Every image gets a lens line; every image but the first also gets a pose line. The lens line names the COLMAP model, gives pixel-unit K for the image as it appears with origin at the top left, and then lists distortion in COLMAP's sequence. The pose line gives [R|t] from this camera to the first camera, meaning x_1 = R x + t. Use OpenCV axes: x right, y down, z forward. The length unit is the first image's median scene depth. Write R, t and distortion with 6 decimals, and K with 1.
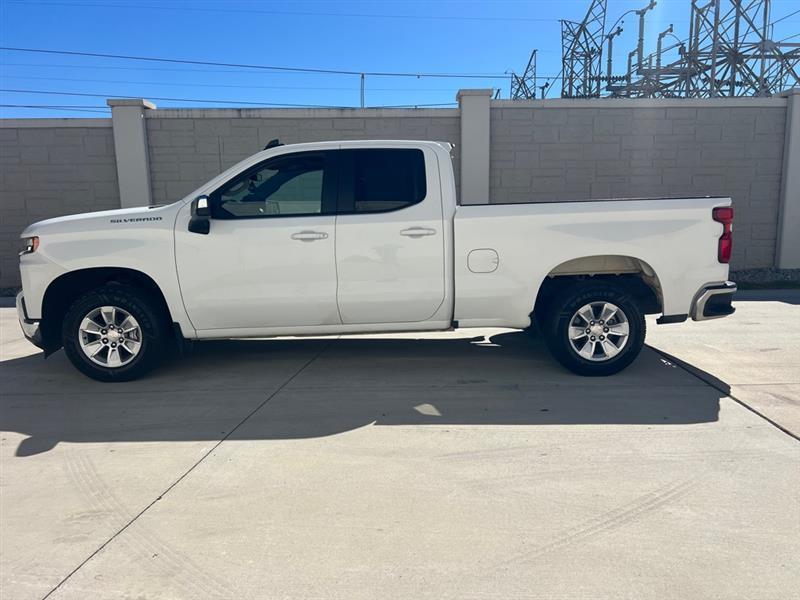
lens RADIAL K [[600.4, 0, 406.3], [0, 600.4, 299.5], [0, 0, 1]] dist [0.052187, -0.055511]
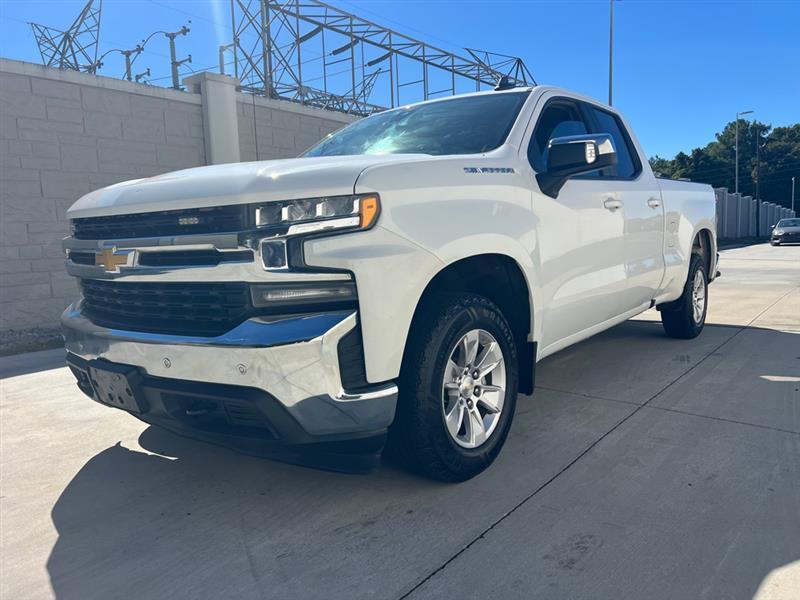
lens RADIAL K [[600.4, 0, 402.8], [0, 600.4, 296.9], [0, 0, 1]] dist [0.052187, -0.055511]
pose [[0.636390, -0.092253, 0.765831, -0.909017], [0.139281, 0.990246, 0.003546, -0.027176], [-0.758688, 0.104409, 0.643032, 0.694378]]
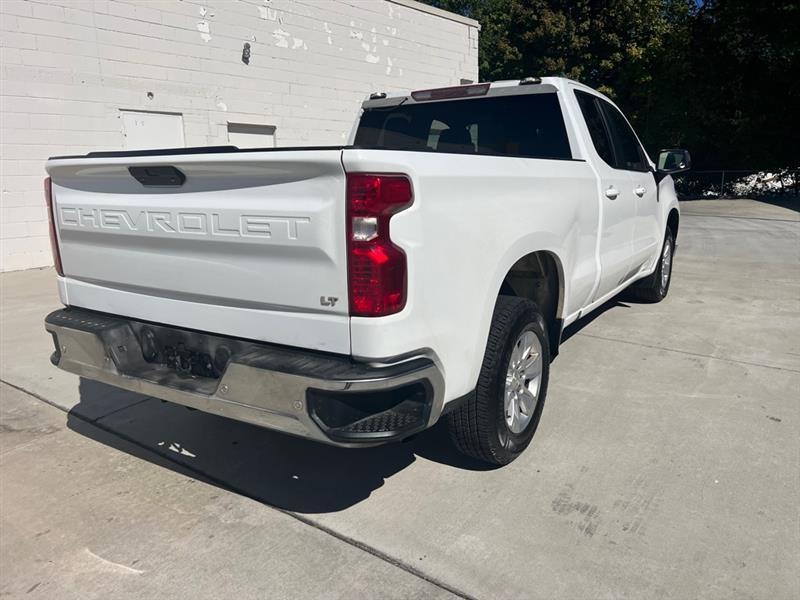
lens RADIAL K [[600.4, 0, 406.5], [0, 600.4, 296.5], [0, 0, 1]] dist [0.052187, -0.055511]
pose [[-0.551345, 0.191284, -0.812052, 0.840364], [-0.098021, 0.951766, 0.290746, -0.247179], [0.828499, 0.239900, -0.506002, 1.609023]]
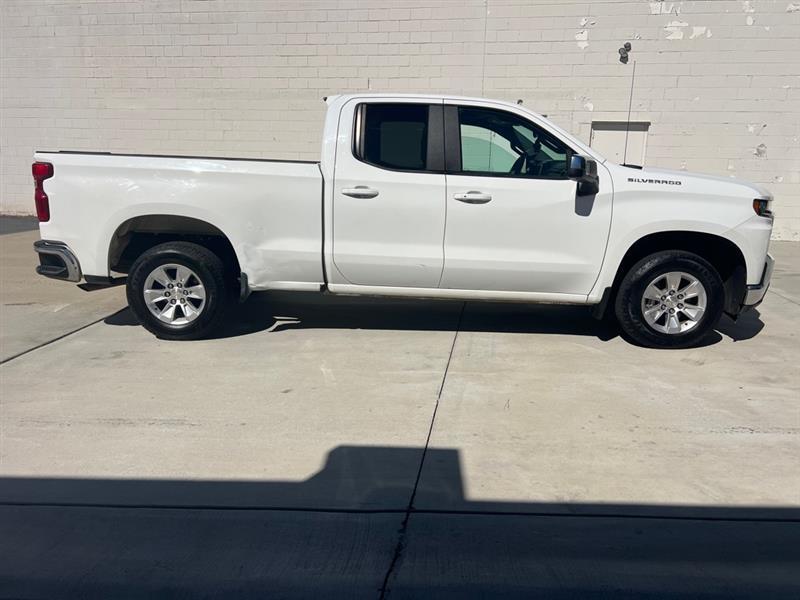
lens RADIAL K [[600.4, 0, 400.5], [0, 600.4, 299.7], [0, 0, 1]] dist [0.052187, -0.055511]
pose [[-0.998178, -0.018548, 0.057424, -0.113692], [0.003348, 0.933103, 0.359594, -0.349700], [-0.060253, 0.359131, -0.931340, 2.320698]]
